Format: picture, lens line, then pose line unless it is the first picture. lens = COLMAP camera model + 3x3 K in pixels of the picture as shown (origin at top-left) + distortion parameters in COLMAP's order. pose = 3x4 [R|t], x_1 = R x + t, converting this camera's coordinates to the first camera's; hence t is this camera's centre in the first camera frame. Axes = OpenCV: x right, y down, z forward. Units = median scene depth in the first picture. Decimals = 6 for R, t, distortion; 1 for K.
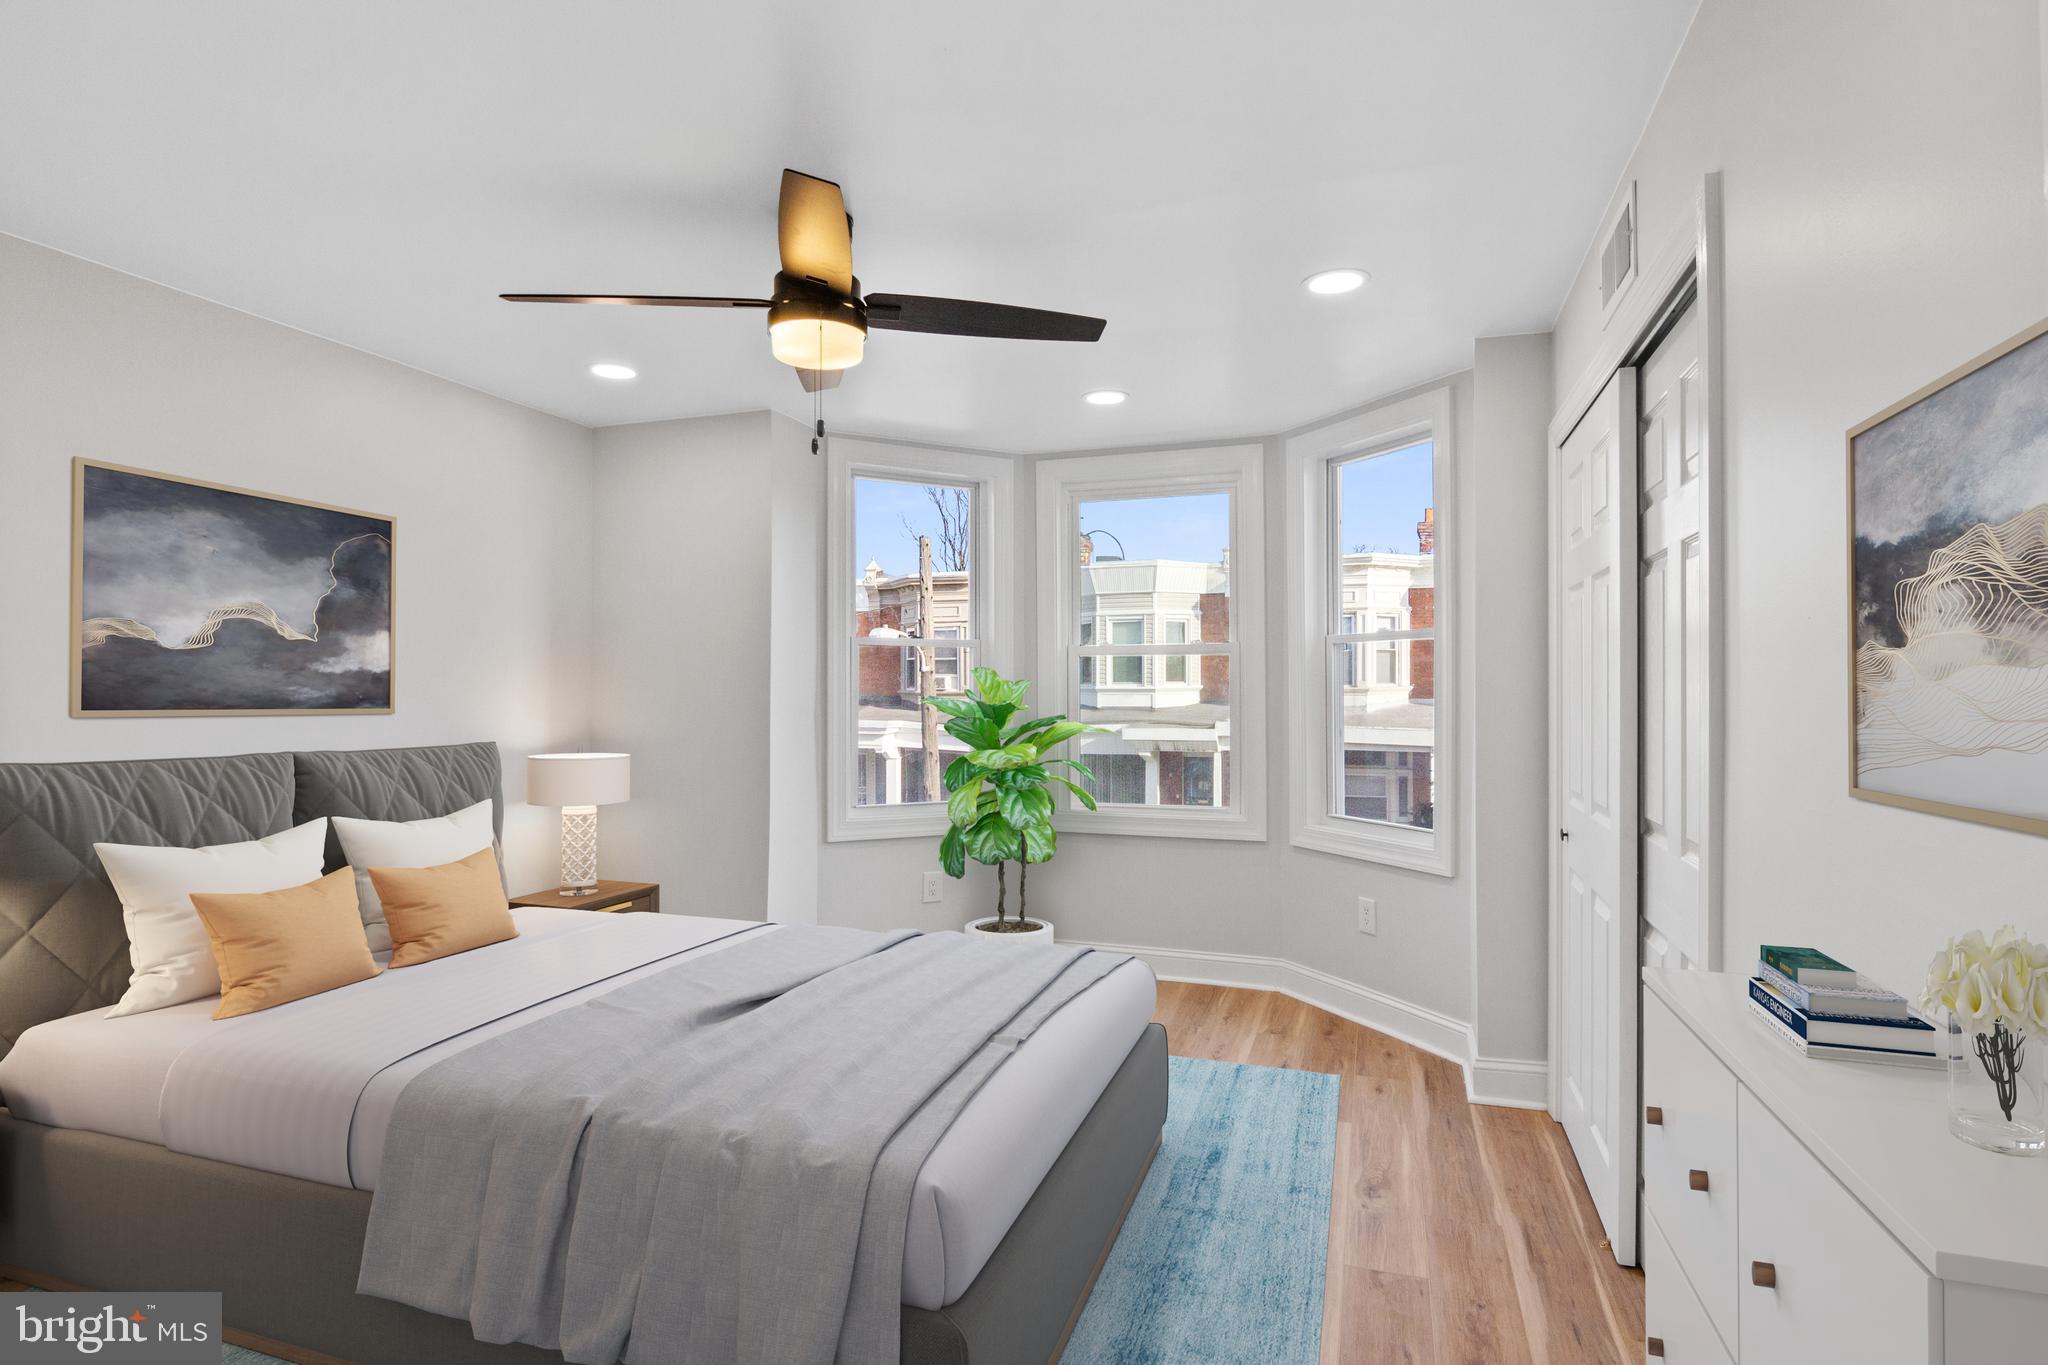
lens RADIAL K [[1055.9, 0, 1021.5], [0, 1055.9, 696.2], [0, 0, 1]] dist [-0.000032, 0.000485]
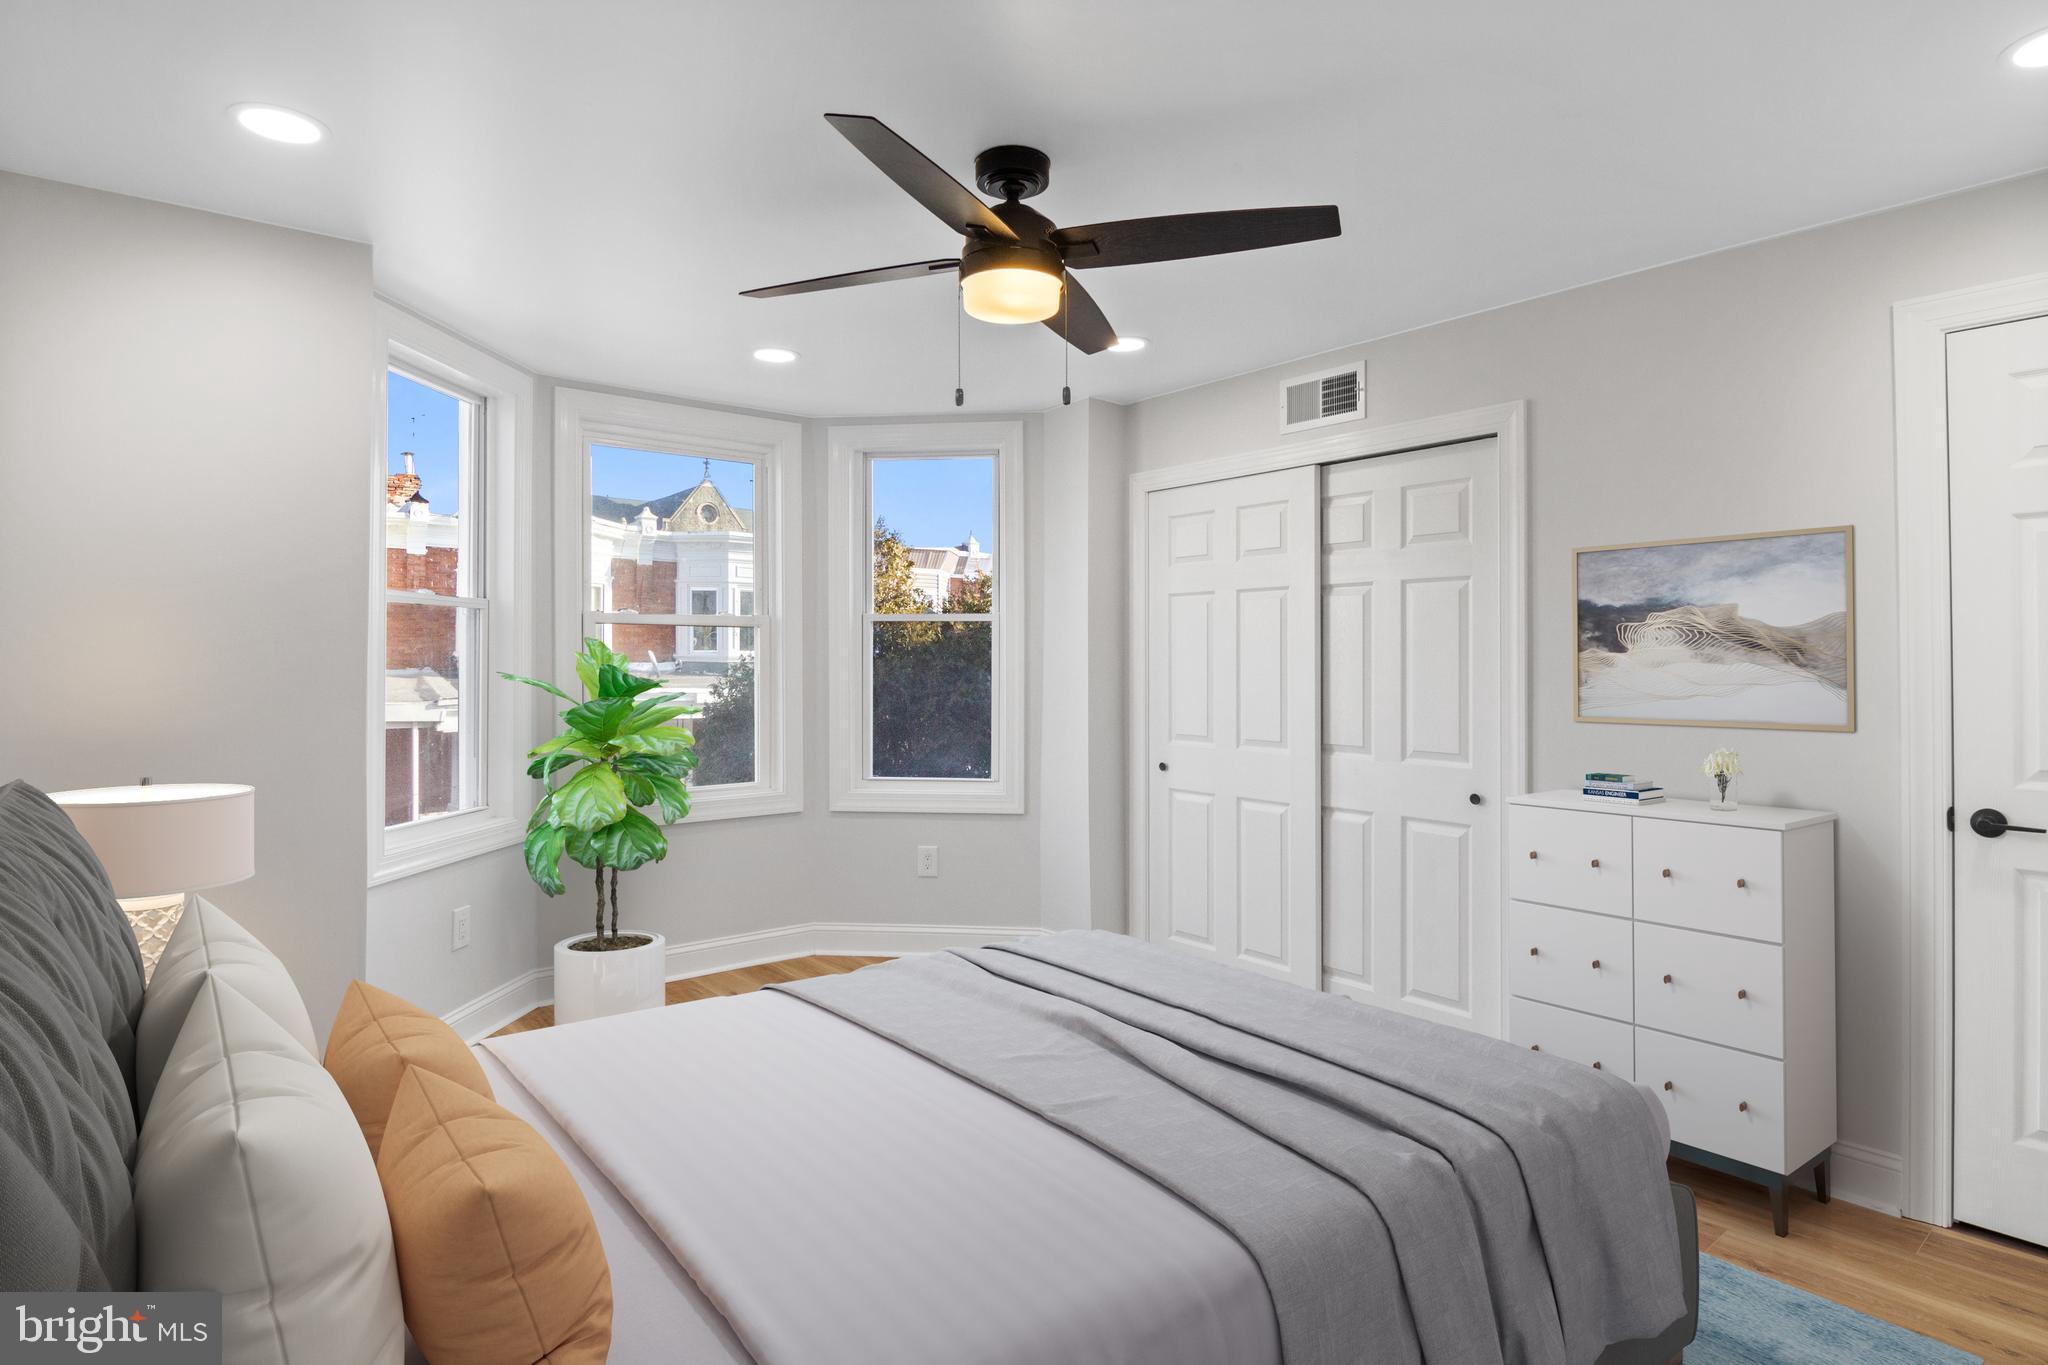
lens RADIAL K [[1066.6, 0, 1022.5], [0, 1066.6, 672.7], [0, 0, 1]] dist [-0.035621, -0.000465]
pose [[0.531585, -0.002847, 0.847000, -0.987500], [-0.003663, 0.999977, 0.005660, -0.006441], [-0.846997, -0.006111, 0.531562, 0.494296]]
